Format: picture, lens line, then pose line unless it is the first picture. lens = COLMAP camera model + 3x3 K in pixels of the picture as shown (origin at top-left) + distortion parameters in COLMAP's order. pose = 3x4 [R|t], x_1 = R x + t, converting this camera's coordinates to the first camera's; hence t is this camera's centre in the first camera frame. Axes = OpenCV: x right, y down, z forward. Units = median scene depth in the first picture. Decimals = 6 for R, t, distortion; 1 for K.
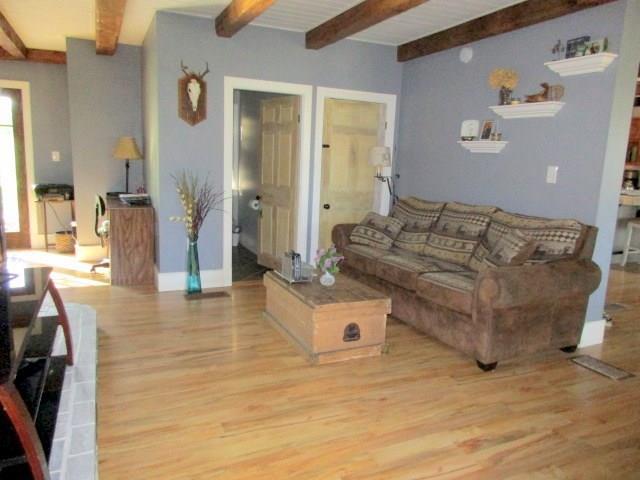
lens RADIAL K [[473.4, 0, 320.0], [0, 473.4, 239.6], [0, 0, 1]] dist [-0.031563, 0.014626]
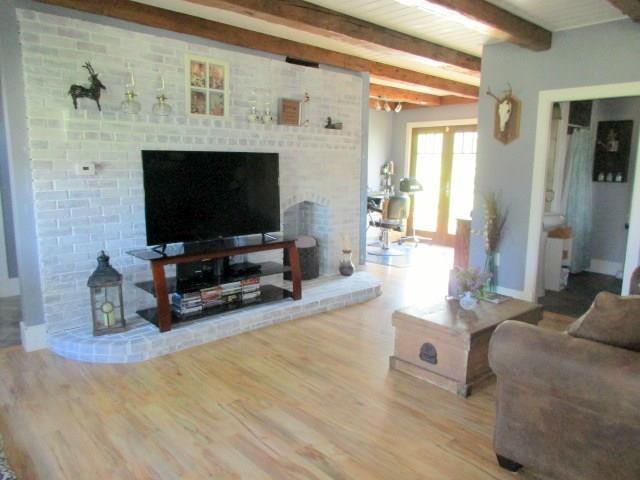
lens RADIAL K [[473.4, 0, 317.3], [0, 473.4, 242.8], [0, 0, 1]] dist [-0.031563, 0.014626]
pose [[0.290576, 0.117061, -0.949664, 0.880702], [-0.168522, 0.983235, 0.069635, -0.050176], [0.941895, 0.139805, 0.305432, 0.470402]]
